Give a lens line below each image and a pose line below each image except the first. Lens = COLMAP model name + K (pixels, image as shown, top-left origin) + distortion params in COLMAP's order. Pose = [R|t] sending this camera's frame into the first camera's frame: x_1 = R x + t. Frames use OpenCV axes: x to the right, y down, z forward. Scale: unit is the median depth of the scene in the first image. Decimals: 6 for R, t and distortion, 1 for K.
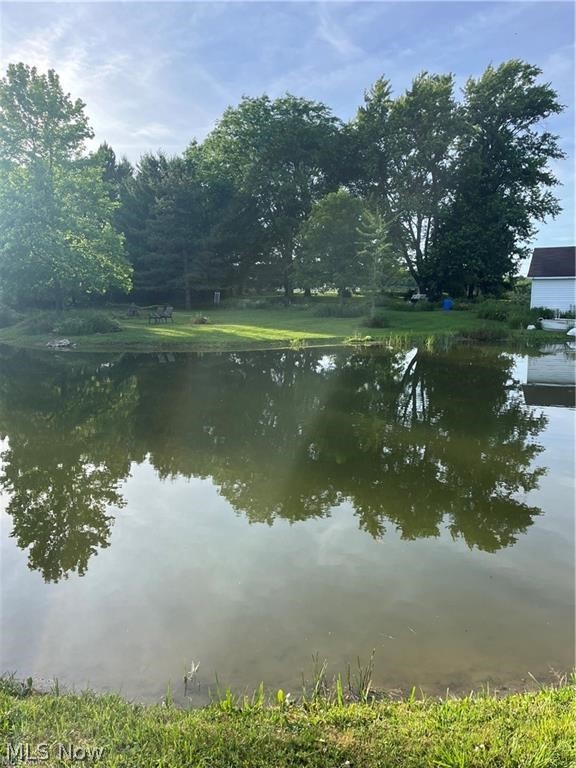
lens RADIAL K [[583.9, 0, 287.9], [0, 583.9, 385.7], [0, 0, 1]] dist [0.067272, -0.093593]
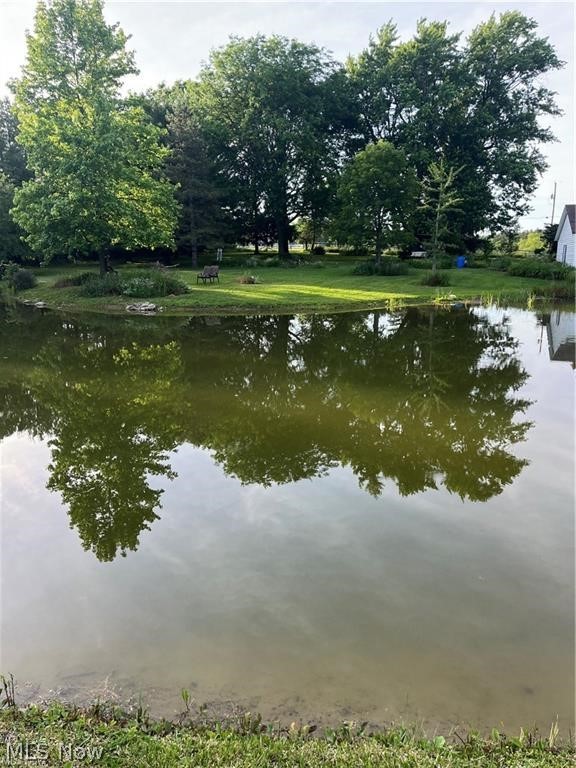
lens RADIAL K [[583.9, 0, 291.5], [0, 583.9, 387.7], [0, 0, 1]] dist [0.067272, -0.093593]
pose [[0.991893, -0.027885, 0.123979, -0.185173], [0.018720, 0.997046, 0.074491, -0.006775], [-0.125690, -0.071566, 0.989485, 0.042516]]
